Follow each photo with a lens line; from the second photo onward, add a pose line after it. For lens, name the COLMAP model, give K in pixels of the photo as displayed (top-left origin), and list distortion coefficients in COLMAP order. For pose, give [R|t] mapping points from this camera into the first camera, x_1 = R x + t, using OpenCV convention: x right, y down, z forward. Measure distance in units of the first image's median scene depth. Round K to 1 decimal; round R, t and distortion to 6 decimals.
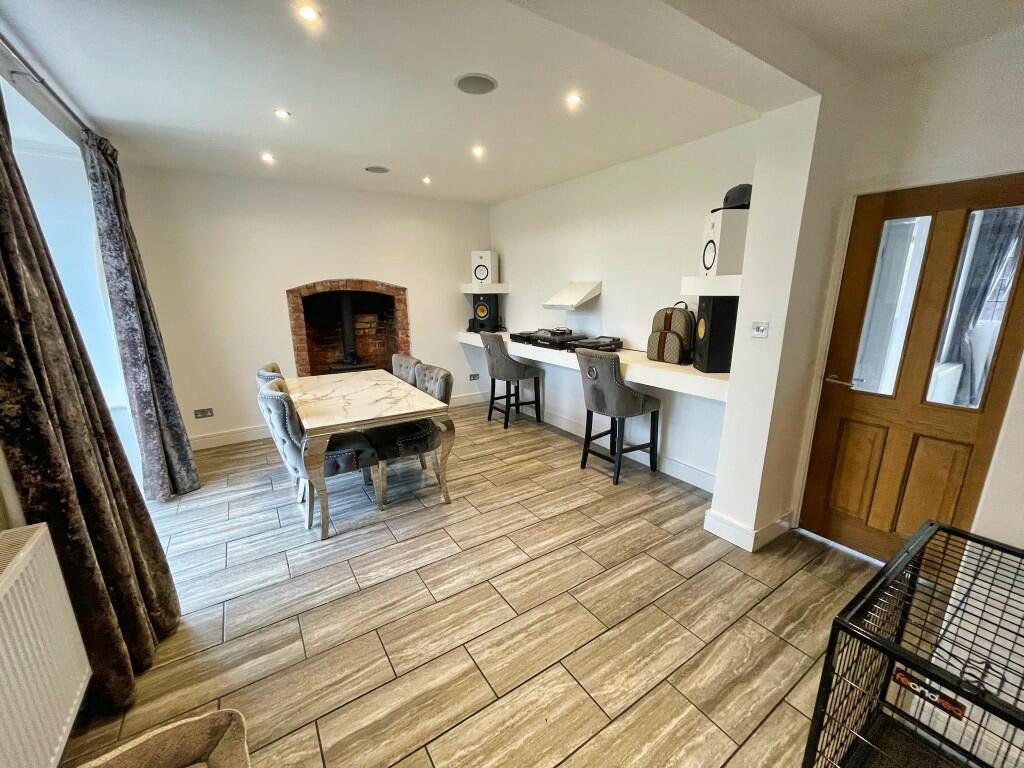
lens RADIAL K [[412.3, 0, 514.1], [0, 412.3, 389.2], [0, 0, 1]] dist [-0.005182, 0.001591]
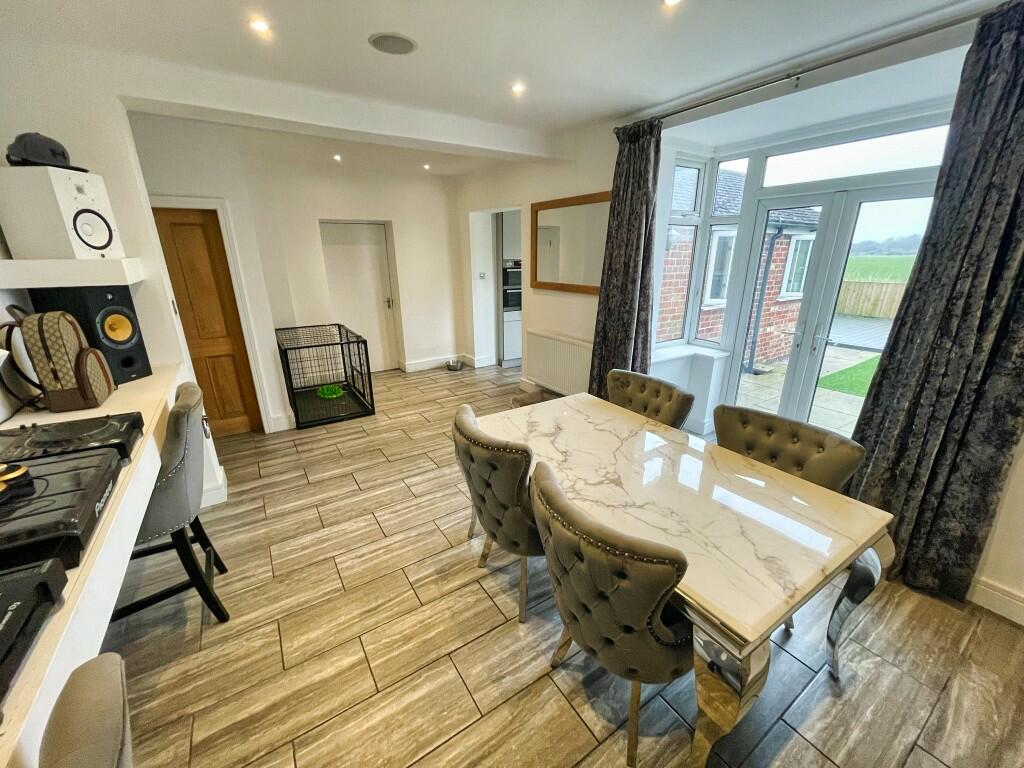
lens RADIAL K [[412.3, 0, 516.5], [0, 412.3, 386.9], [0, 0, 1]] dist [-0.005182, 0.001591]
pose [[-0.999970, 0.004031, 0.006645, -0.269808], [0.006942, 0.847760, 0.530334, -0.428135], [-0.003495, 0.530364, -0.847763, 1.615479]]
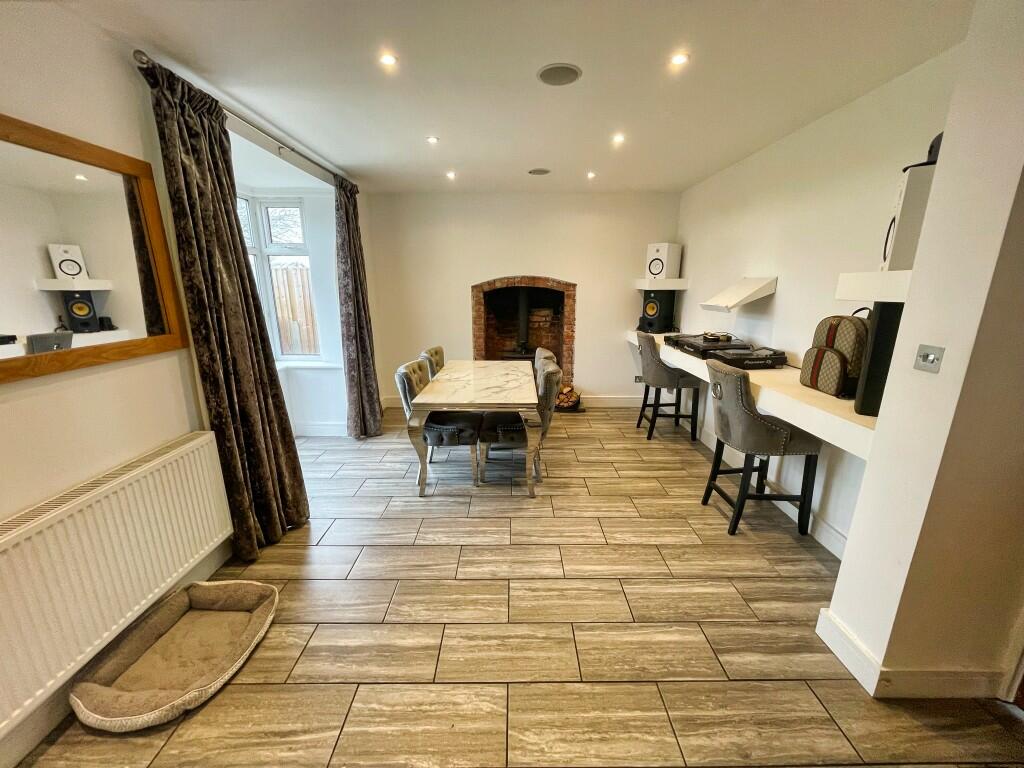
lens RADIAL K [[412.3, 0, 515.4], [0, 412.3, 389.0], [0, 0, 1]] dist [-0.005182, 0.001591]
pose [[0.834785, 0.138784, -0.532797, 0.324799], [-0.130483, 0.990009, 0.053439, -0.039658], [0.534890, 0.024911, 0.844554, 0.114214]]
